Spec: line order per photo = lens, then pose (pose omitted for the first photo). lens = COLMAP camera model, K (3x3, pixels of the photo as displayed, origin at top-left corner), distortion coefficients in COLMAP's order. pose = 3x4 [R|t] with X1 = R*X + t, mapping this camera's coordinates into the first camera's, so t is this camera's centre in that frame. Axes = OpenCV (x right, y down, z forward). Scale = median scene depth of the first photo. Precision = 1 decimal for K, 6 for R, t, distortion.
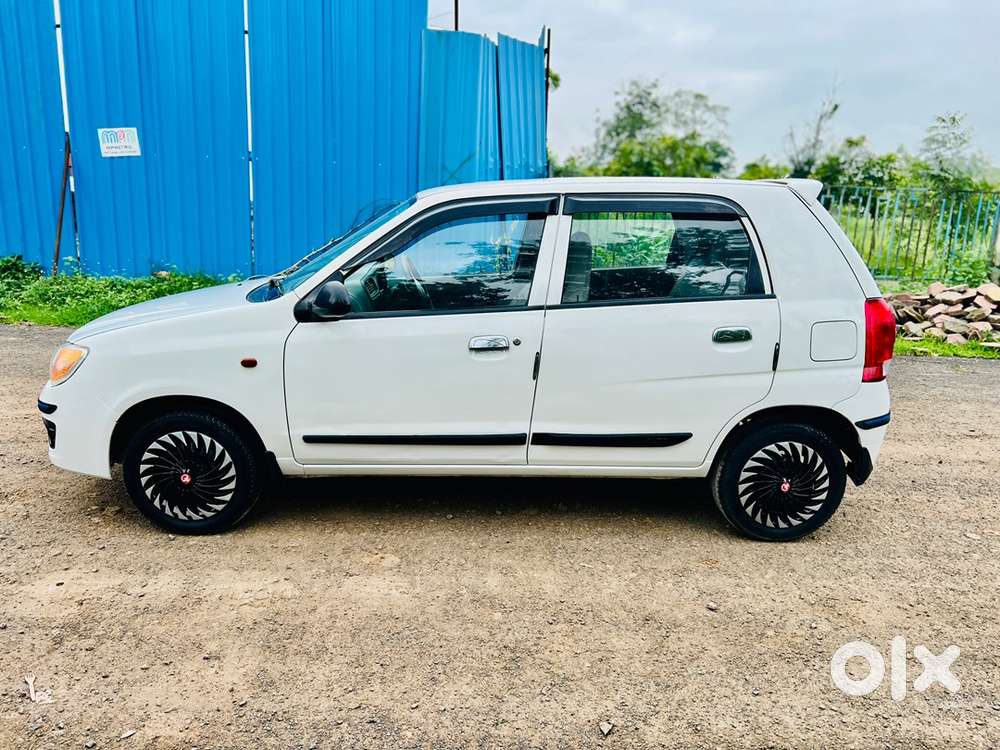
lens RADIAL K [[710.3, 0, 499.5], [0, 710.3, 370.3], [0, 0, 1]] dist [0.048332, -0.047200]
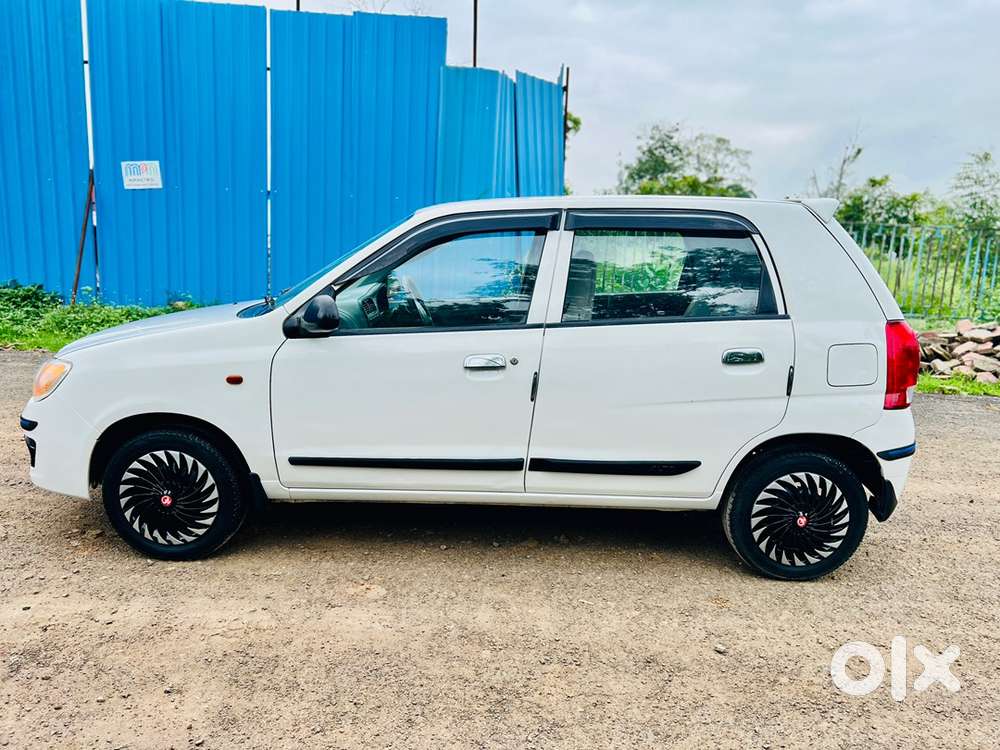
lens RADIAL K [[709.3, 0, 500.0], [0, 709.3, 375.0], [0, 0, 1]] dist [0.050169, -0.049154]
pose [[0.999470, 0.012414, -0.030107, 0.033228], [-0.013900, 0.998669, -0.049673, 0.025044], [0.029451, 0.050065, 0.998312, 0.050641]]
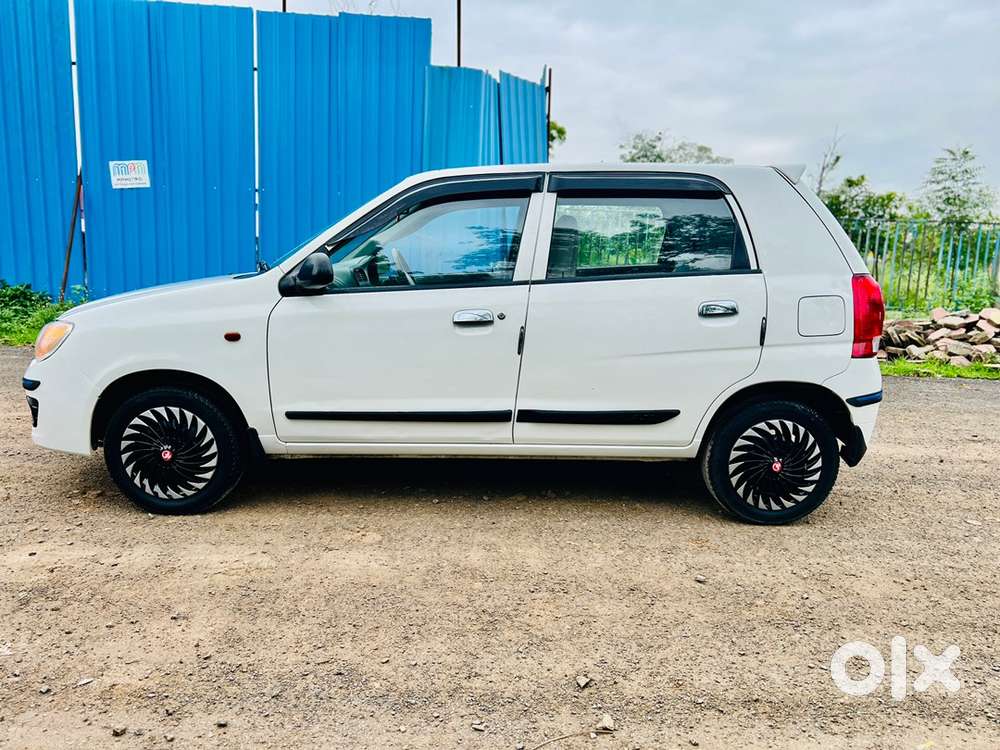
lens RADIAL K [[709.3, 0, 500.0], [0, 709.3, 375.0], [0, 0, 1]] dist [0.050169, -0.049154]
pose [[0.999926, -0.000340, -0.012151, 0.033506], [-0.000457, 0.997849, -0.065548, 0.104284], [0.012147, 0.065549, 0.997775, 0.012891]]
